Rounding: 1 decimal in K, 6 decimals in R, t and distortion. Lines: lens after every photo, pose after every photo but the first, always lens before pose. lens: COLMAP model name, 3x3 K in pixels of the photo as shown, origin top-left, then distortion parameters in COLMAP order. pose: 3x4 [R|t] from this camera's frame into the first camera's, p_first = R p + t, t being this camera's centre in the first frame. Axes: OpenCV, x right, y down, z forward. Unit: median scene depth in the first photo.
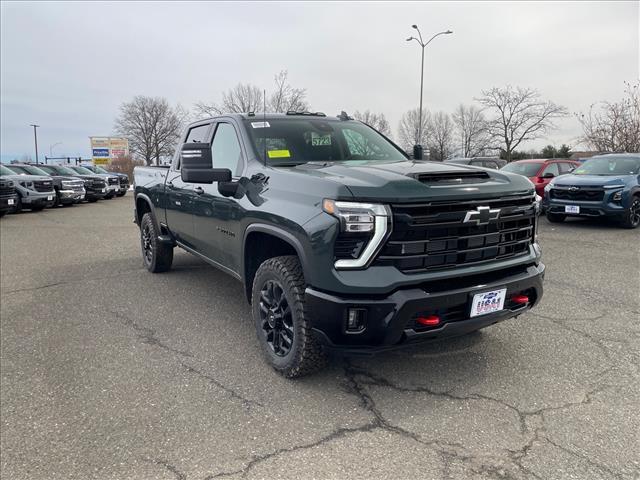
lens RADIAL K [[492.7, 0, 320.0], [0, 492.7, 240.0], [0, 0, 1]] dist [0.111578, -0.143930]
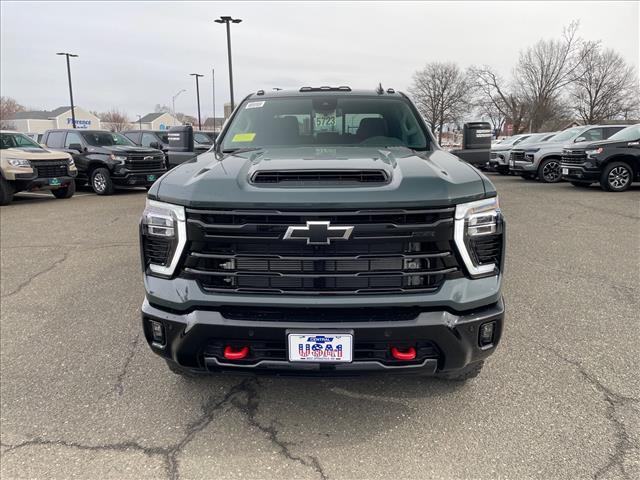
lens RADIAL K [[492.7, 0, 320.0], [0, 492.7, 240.0], [0, 0, 1]] dist [0.111578, -0.143930]
pose [[0.831718, 0.124544, -0.541049, 0.714187], [-0.088705, 0.991805, 0.091943, -0.103962], [0.548066, -0.028477, 0.835950, 0.371606]]
